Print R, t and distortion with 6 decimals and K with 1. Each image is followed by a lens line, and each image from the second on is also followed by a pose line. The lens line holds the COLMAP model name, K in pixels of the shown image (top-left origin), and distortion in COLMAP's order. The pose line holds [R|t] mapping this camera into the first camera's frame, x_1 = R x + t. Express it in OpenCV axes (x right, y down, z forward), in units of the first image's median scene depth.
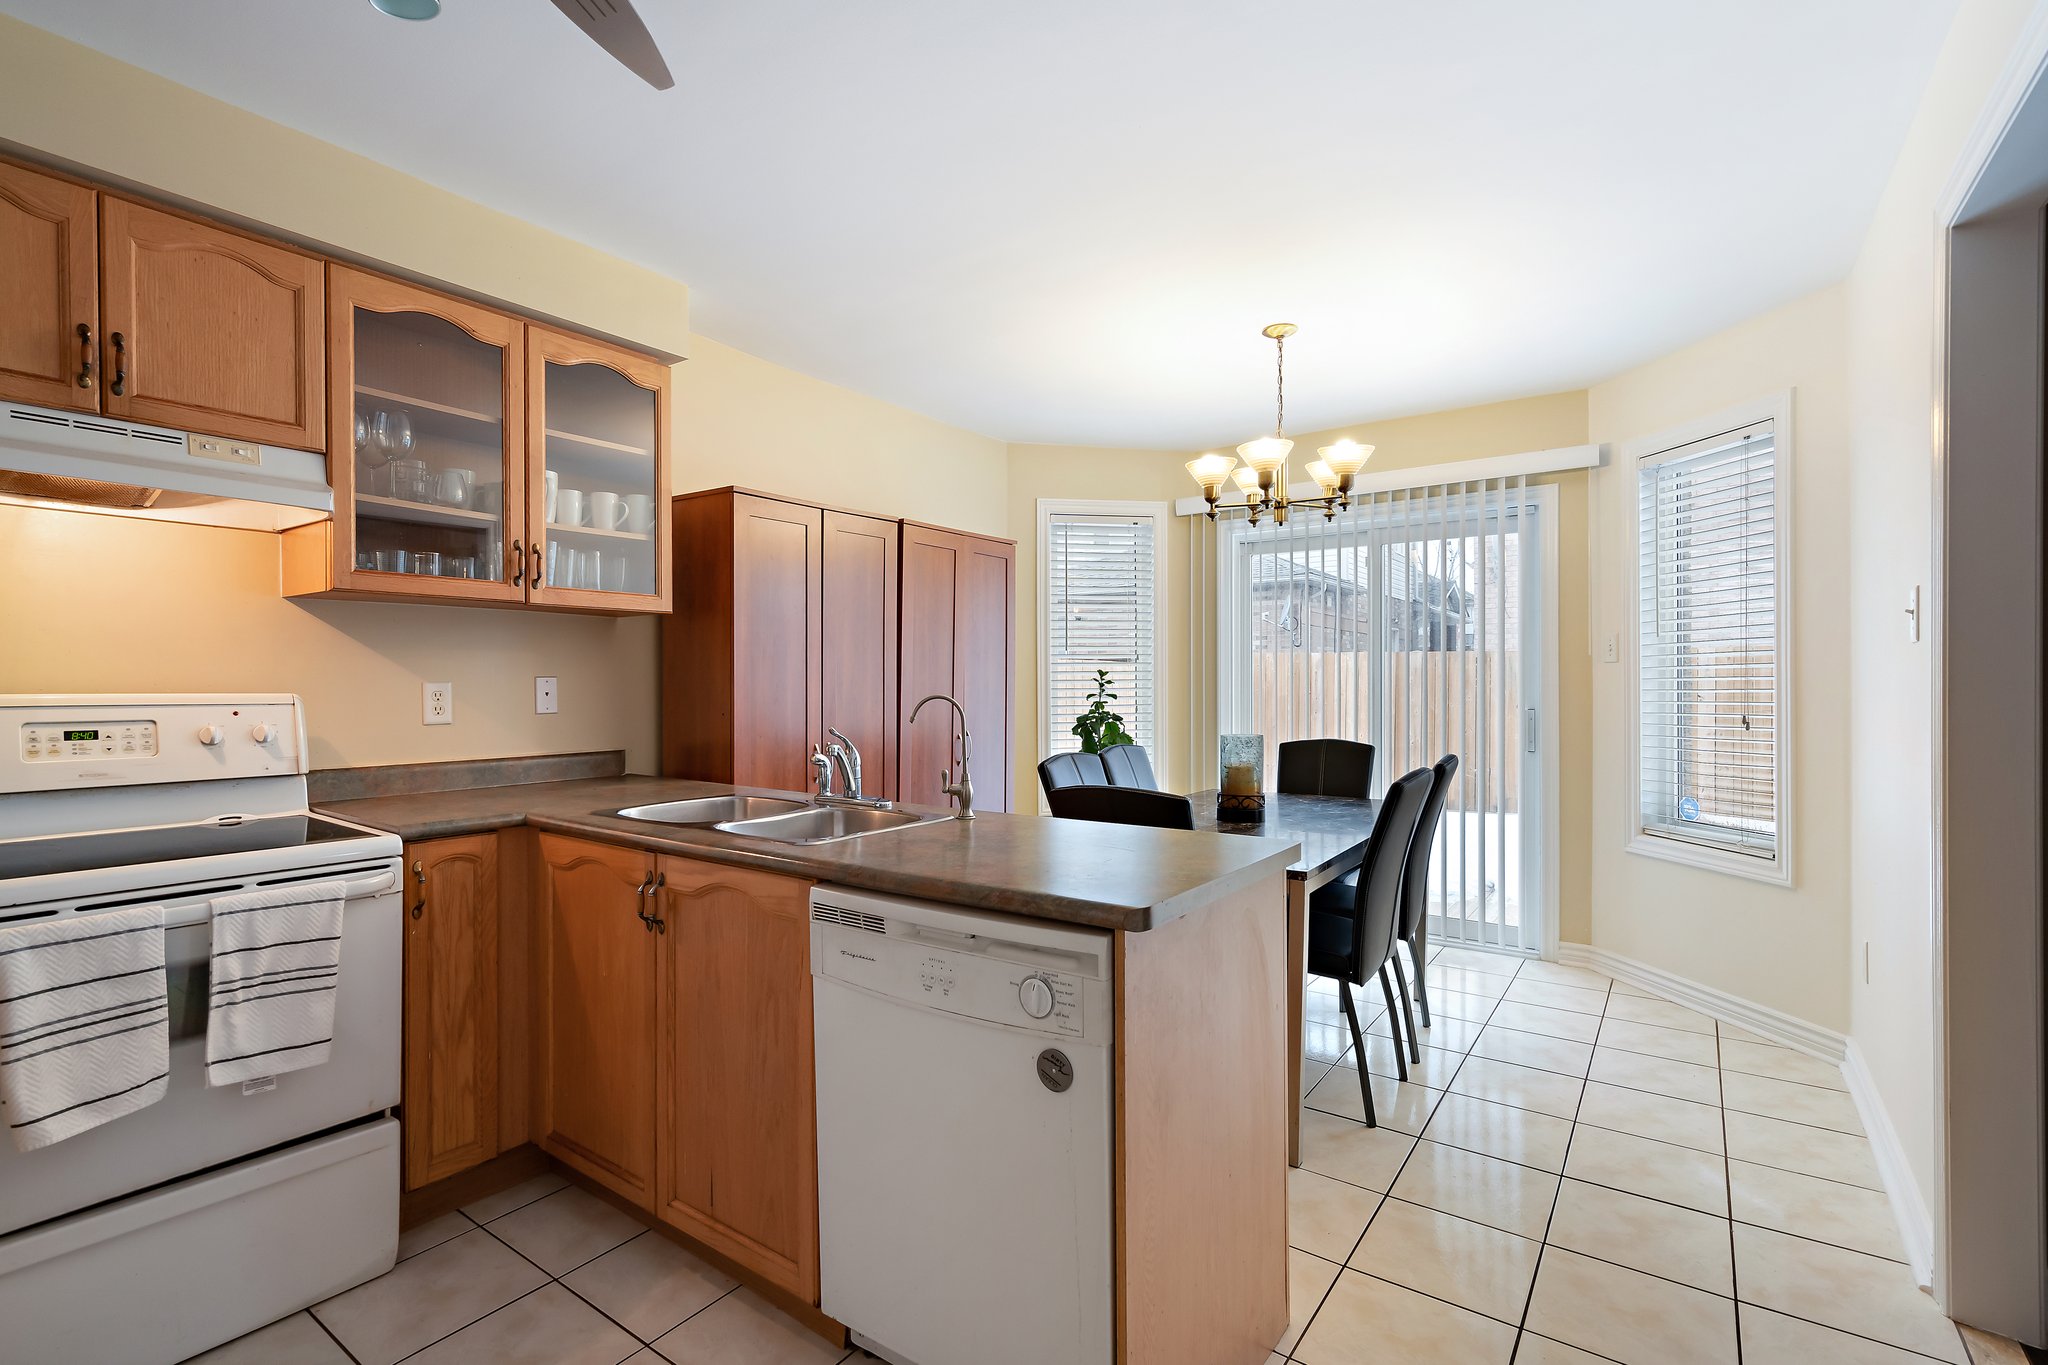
lens RADIAL K [[930.0, 0, 1008.6], [0, 930.0, 687.6], [0, 0, 1]] dist [-0.008771, 0.001297]
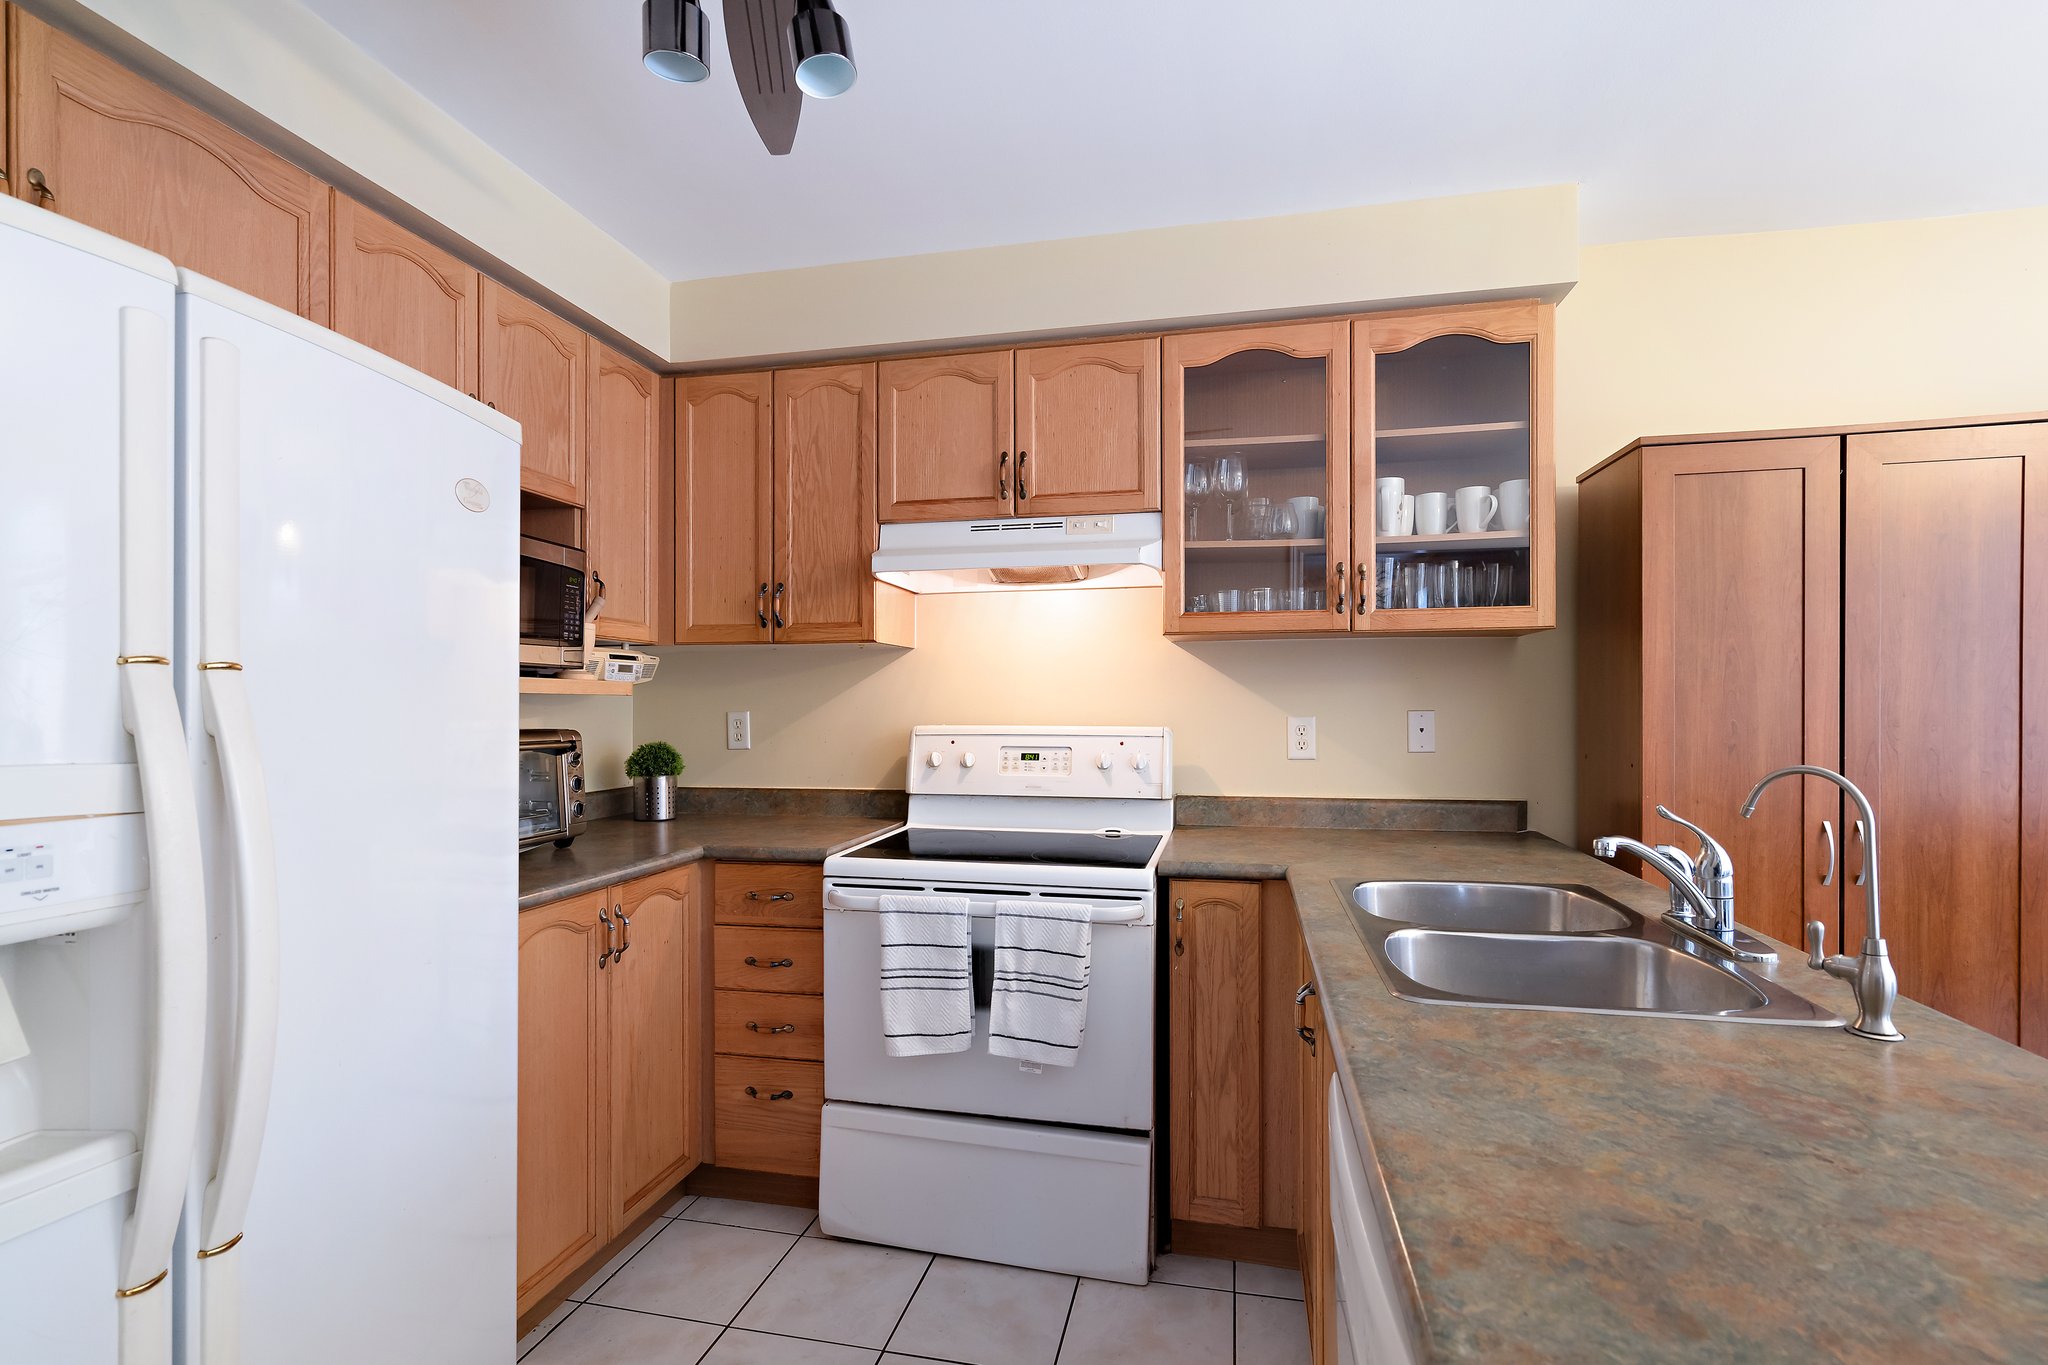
lens RADIAL K [[930.0, 0, 1026.1], [0, 930.0, 702.6], [0, 0, 1]] dist [-0.008771, 0.001297]
pose [[0.398846, 0.002397, -0.917015, 0.238854], [-0.002205, 0.999996, 0.001655, -0.029682], [0.917015, 0.001362, 0.398850, 0.463777]]
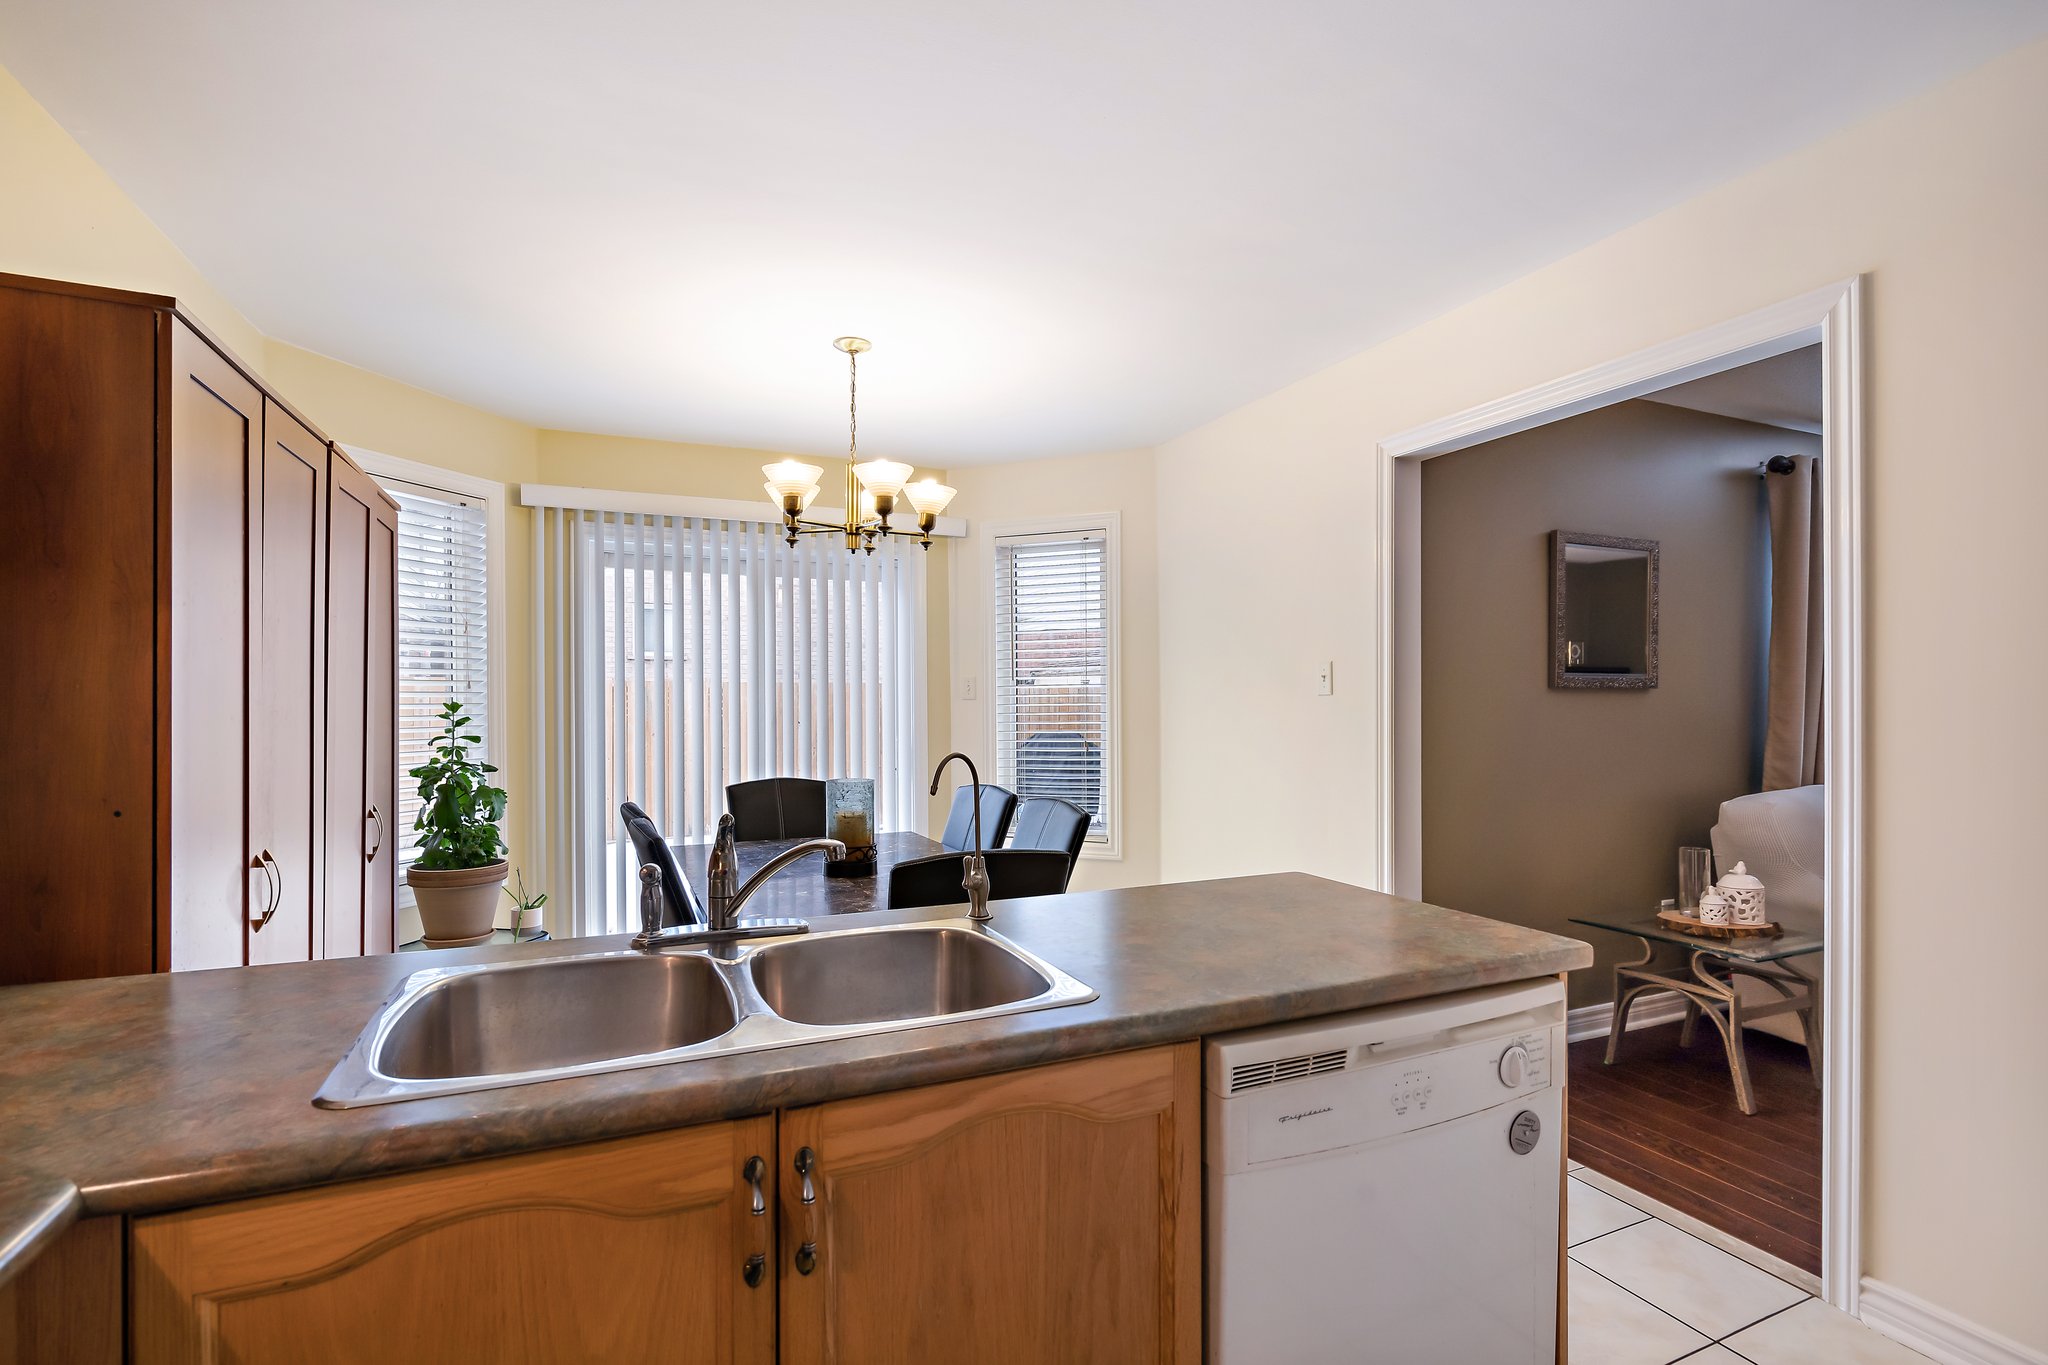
lens RADIAL K [[930.0, 0, 1003.3], [0, 930.0, 708.5], [0, 0, 1]] dist [-0.008771, 0.001297]
pose [[0.506189, -0.002397, 0.862419, -0.306098], [0.005343, 0.999986, -0.000357, -0.011824], [-0.862406, 0.004789, 0.506195, 0.276518]]
